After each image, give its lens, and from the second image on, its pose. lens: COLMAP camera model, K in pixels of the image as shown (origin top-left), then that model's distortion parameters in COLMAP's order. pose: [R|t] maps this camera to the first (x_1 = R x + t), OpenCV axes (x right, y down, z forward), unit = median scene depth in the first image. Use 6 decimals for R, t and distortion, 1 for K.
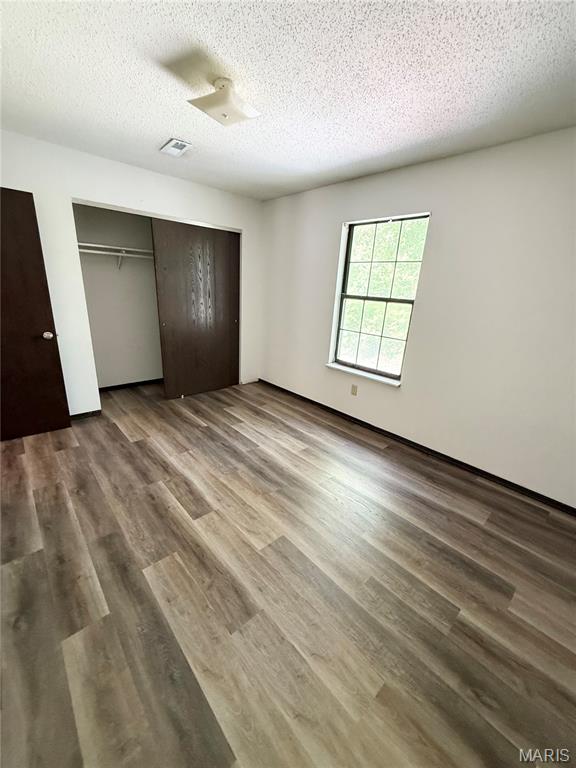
lens RADIAL K [[305.1, 0, 287.3], [0, 305.1, 383.5], [0, 0, 1]] dist [-0.000623, -0.000144]
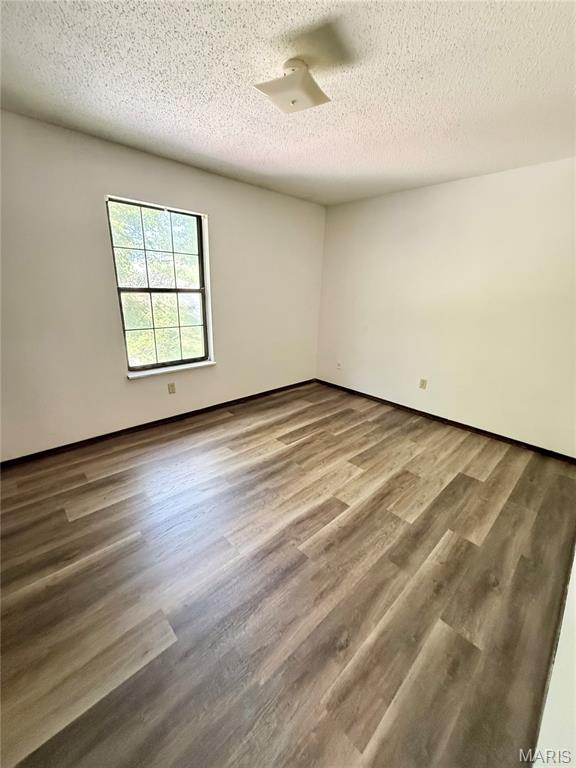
lens RADIAL K [[305.1, 0, 287.3], [0, 305.1, 383.5], [0, 0, 1]] dist [-0.000623, -0.000144]
pose [[-0.015804, -0.360384, 0.932670, -1.074519], [0.274872, 0.895281, 0.350595, -0.364283], [-0.961351, 0.261906, 0.084910, 0.926093]]
